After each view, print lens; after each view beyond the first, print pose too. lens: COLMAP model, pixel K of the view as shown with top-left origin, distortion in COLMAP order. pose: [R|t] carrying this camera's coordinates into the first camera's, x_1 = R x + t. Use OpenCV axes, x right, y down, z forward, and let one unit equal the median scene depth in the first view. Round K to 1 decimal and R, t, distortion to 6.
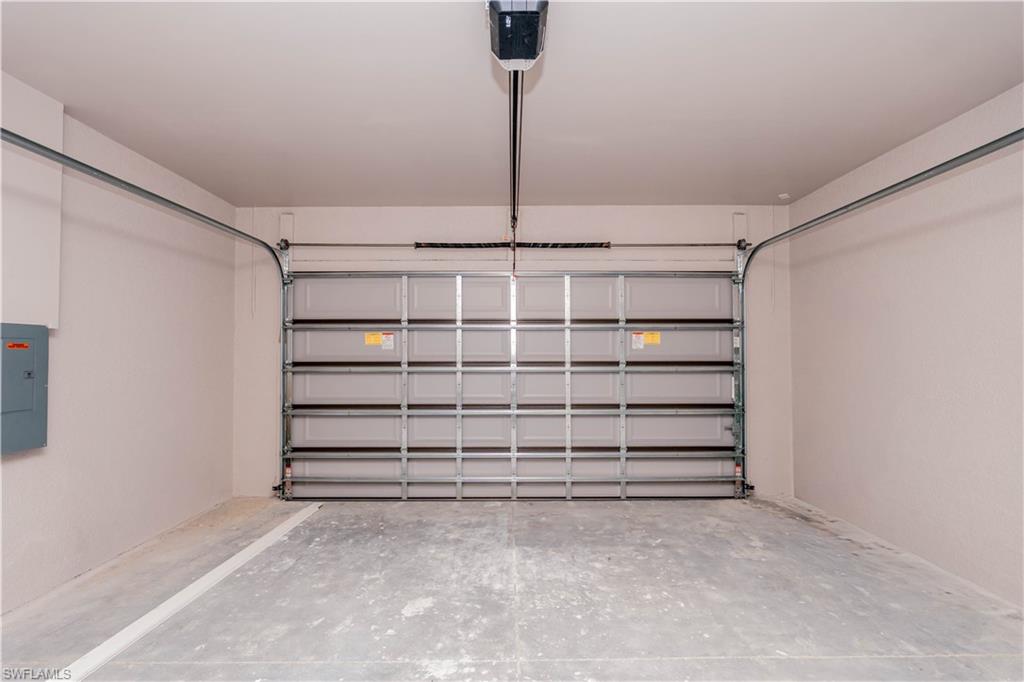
lens RADIAL K [[457.9, 0, 512.8], [0, 457.9, 342.2], [0, 0, 1]] dist [-0.008281, 0.000940]
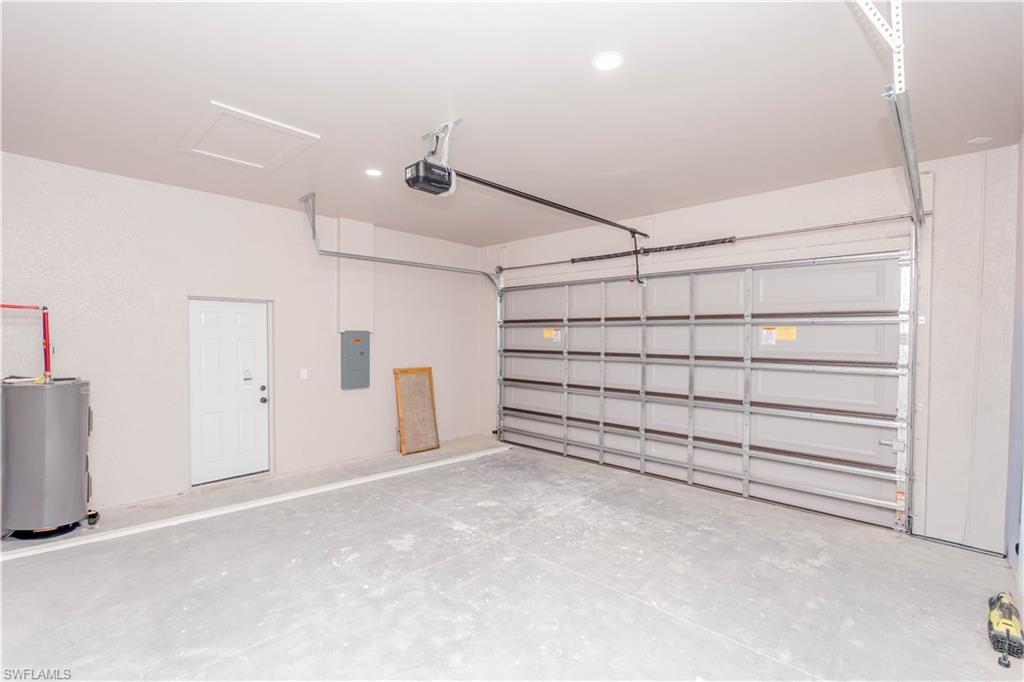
lens RADIAL K [[457.9, 0, 504.8], [0, 457.9, 341.7], [0, 0, 1]] dist [-0.008281, 0.000940]
pose [[0.718625, 0.015068, -0.695234, 0.575611], [0.005232, 0.999620, 0.027073, -0.021931], [0.695378, -0.023093, 0.718273, -0.062691]]
